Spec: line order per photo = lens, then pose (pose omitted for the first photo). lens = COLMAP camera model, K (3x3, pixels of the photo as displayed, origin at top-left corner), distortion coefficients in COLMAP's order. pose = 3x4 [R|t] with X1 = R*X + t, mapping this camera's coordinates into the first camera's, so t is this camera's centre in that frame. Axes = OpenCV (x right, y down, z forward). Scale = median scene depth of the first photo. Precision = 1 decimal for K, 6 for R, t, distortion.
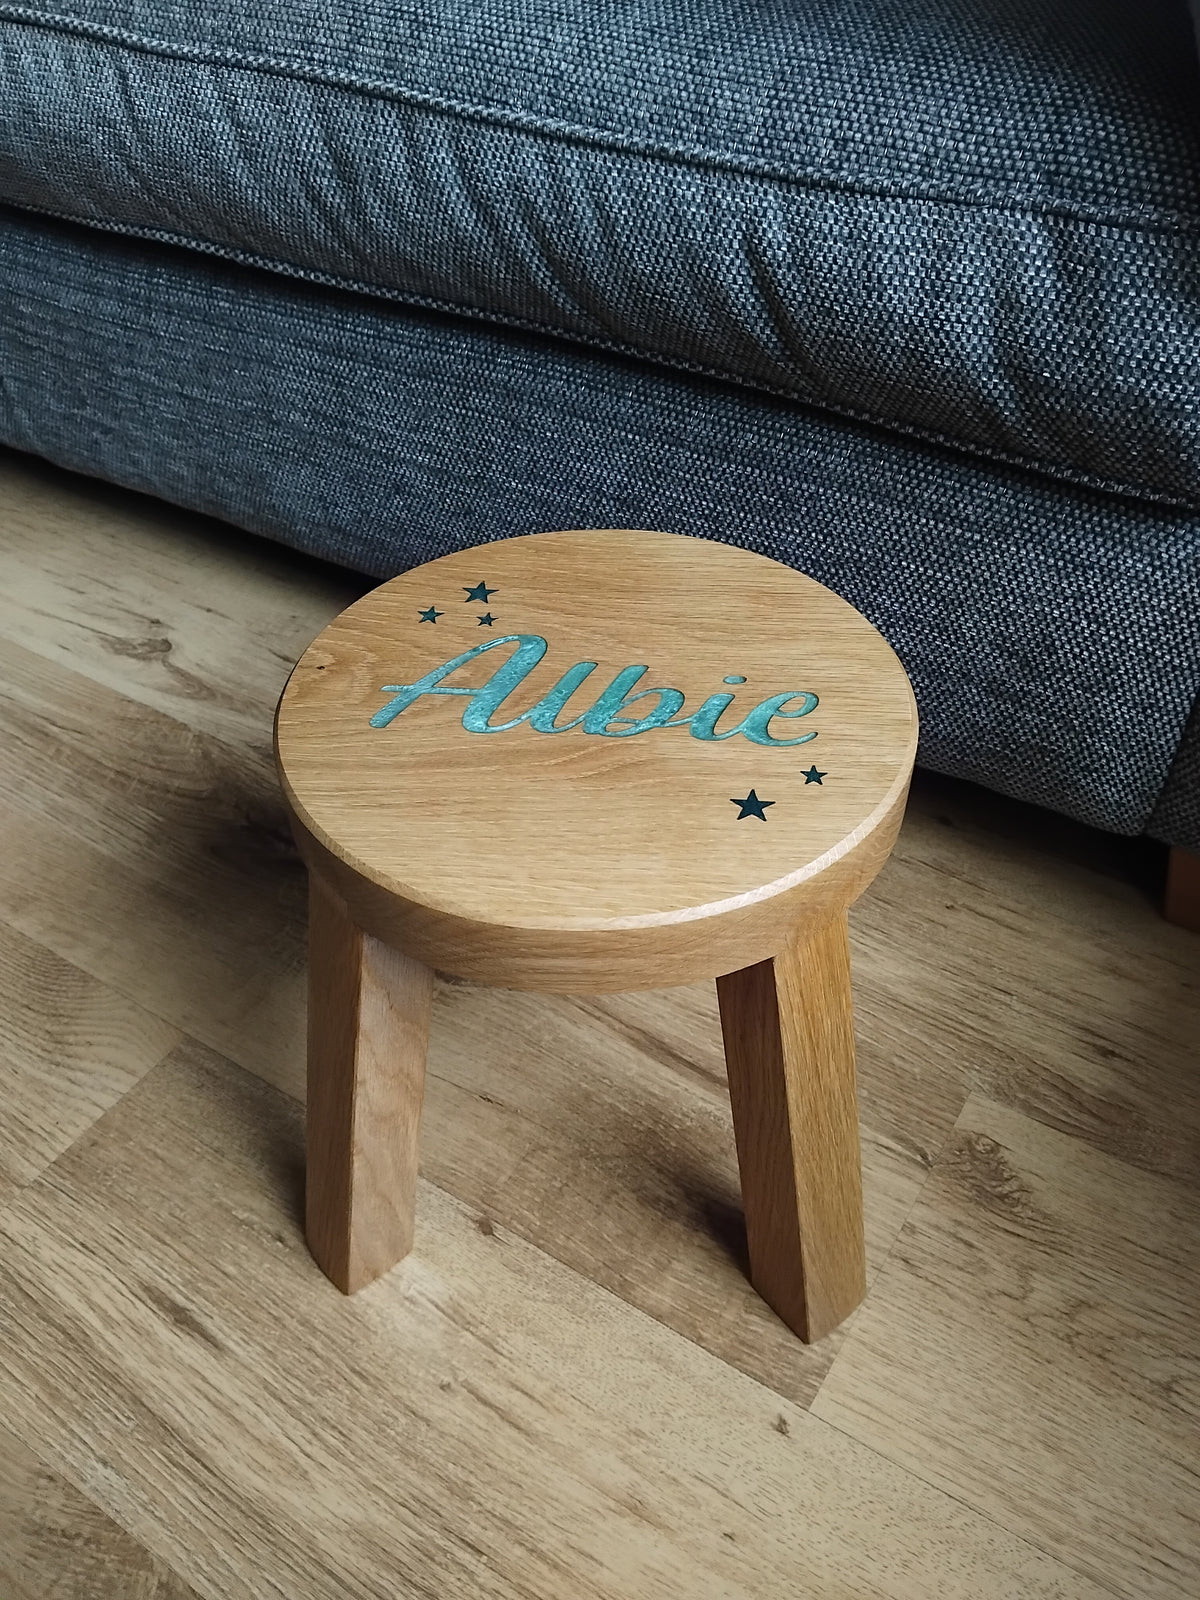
lens RADIAL K [[1246.5, 0, 620.9], [0, 1246.5, 796.2], [0, 0, 1]] dist [-0.008215, -0.045536]
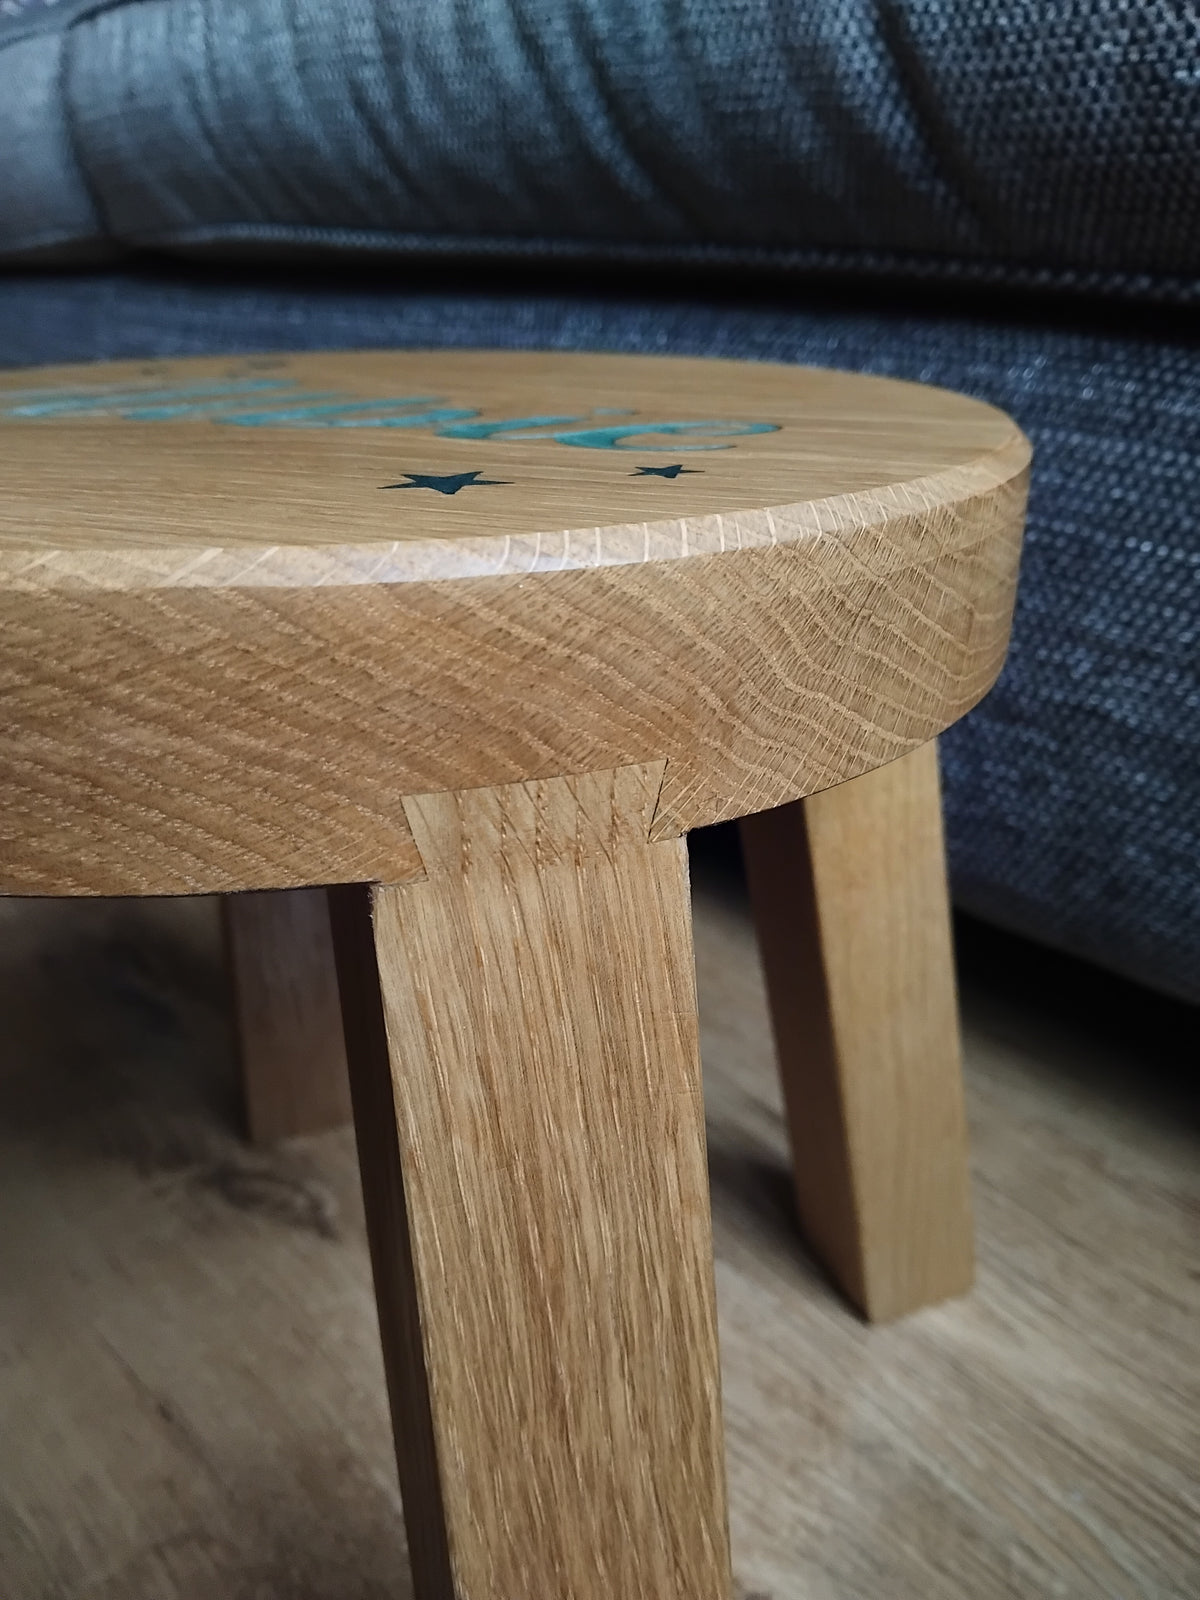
lens RADIAL K [[1317.2, 0, 620.6], [0, 1317.2, 803.3], [0, 0, 1]] dist [-0.086691, 0.051530]
pose [[0.956314, 0.123758, -0.264854, 0.193766], [-0.202843, 0.933304, -0.296309, 0.140846], [0.210518, 0.337088, 0.917635, 0.515130]]
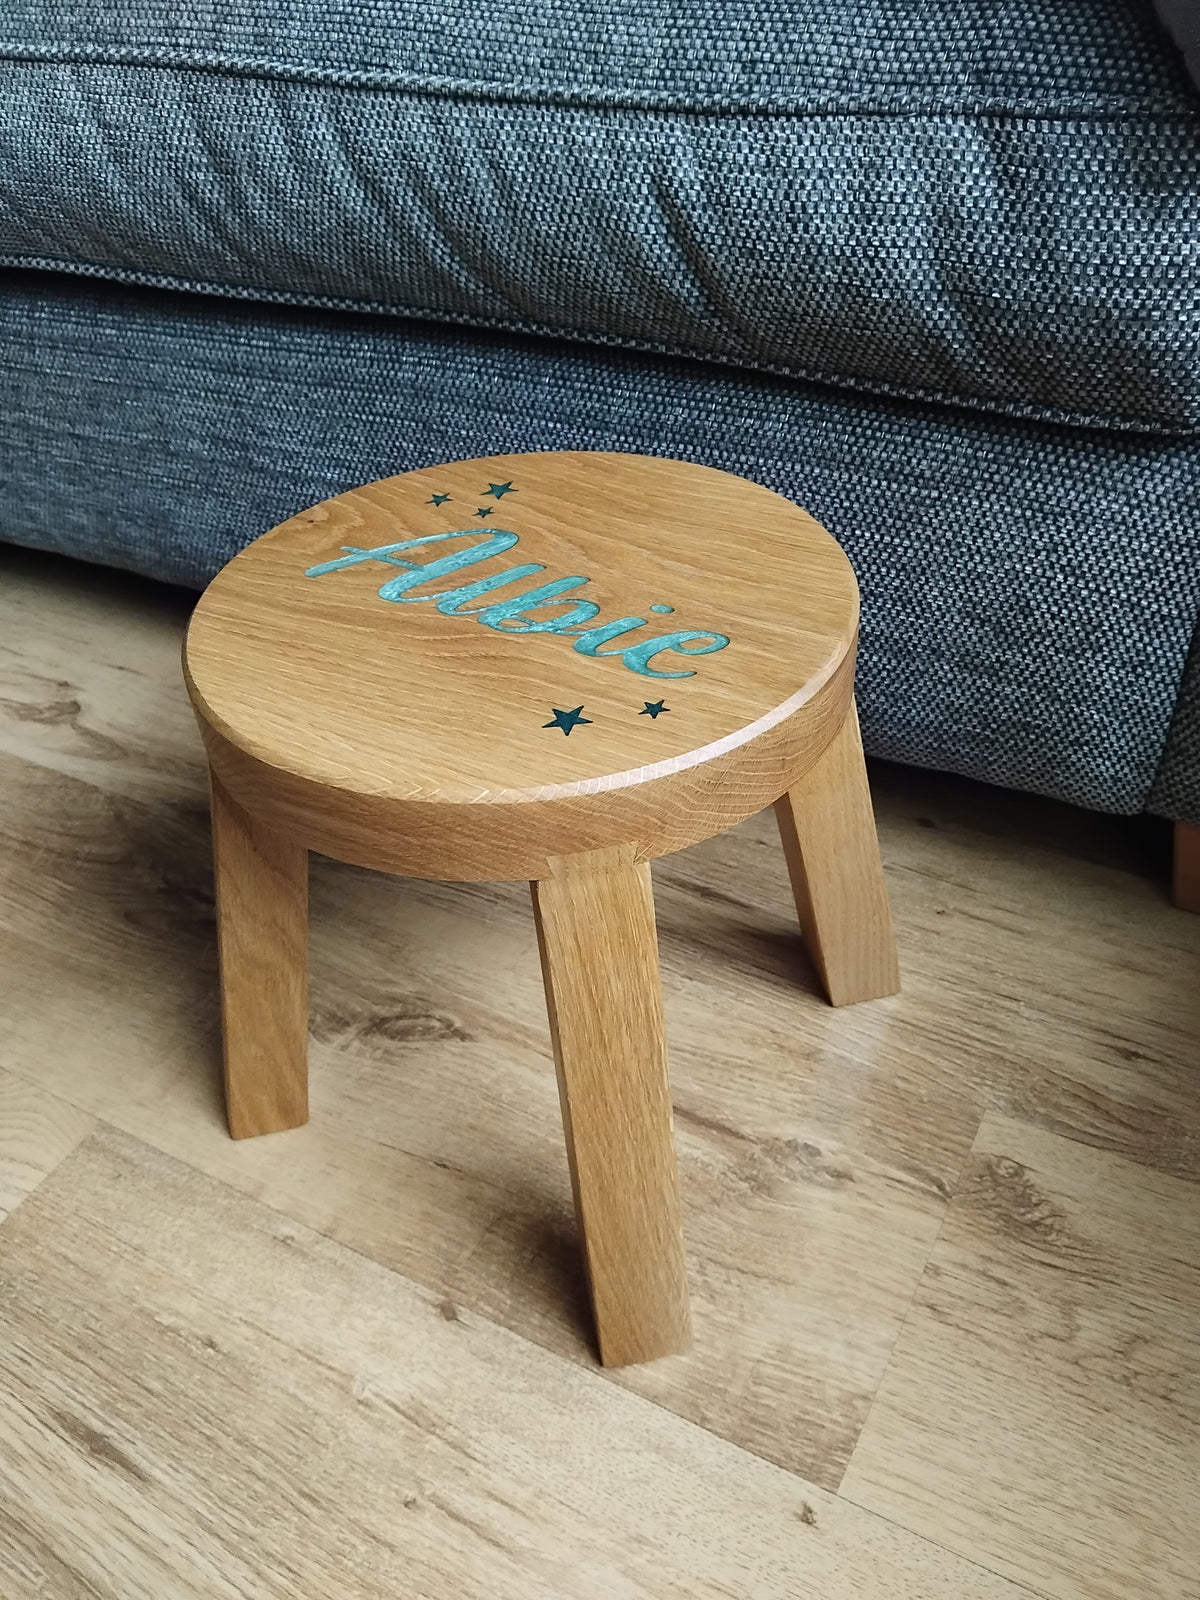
lens RADIAL K [[1246.5, 0, 620.9], [0, 1246.5, 796.2], [0, 0, 1]] dist [-0.008215, -0.045536]
pose [[0.996675, -0.076841, 0.027112, 0.015343], [0.078371, 0.995069, -0.060799, 0.052011], [-0.022306, 0.062722, 0.997782, 0.111712]]
